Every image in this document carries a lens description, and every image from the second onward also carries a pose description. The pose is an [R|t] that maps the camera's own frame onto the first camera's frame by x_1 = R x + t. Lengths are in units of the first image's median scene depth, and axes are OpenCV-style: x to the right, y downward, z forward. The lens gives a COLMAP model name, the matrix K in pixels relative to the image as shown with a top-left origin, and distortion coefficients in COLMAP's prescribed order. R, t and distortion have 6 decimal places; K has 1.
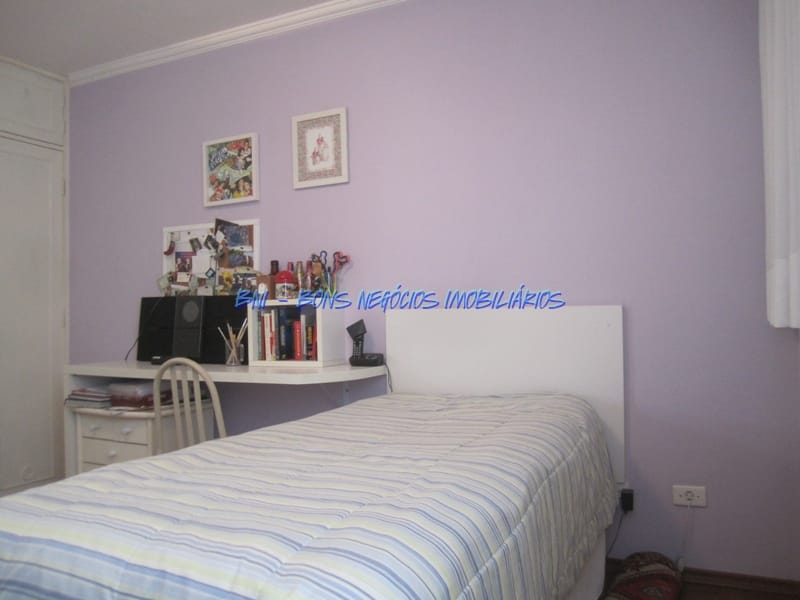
lens RADIAL K [[653.3, 0, 399.1], [0, 653.3, 306.4], [0, 0, 1]] dist [-0.066007, 0.014915]
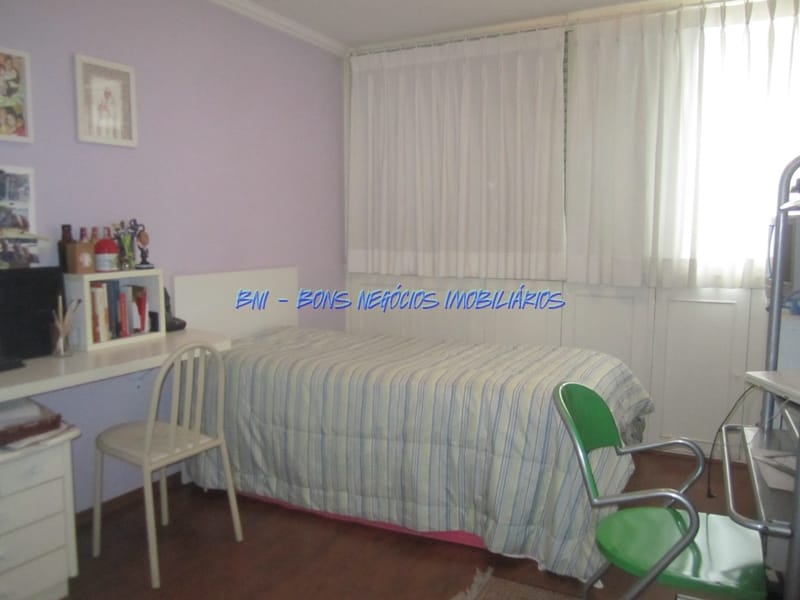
lens RADIAL K [[653.3, 0, 399.7], [0, 653.3, 298.4], [0, 0, 1]] dist [-0.066007, 0.014915]
pose [[0.047573, -0.083003, 0.995413, -0.966019], [-0.018410, 0.996299, 0.083956, -0.051552], [-0.998698, -0.022320, 0.045869, 0.521995]]
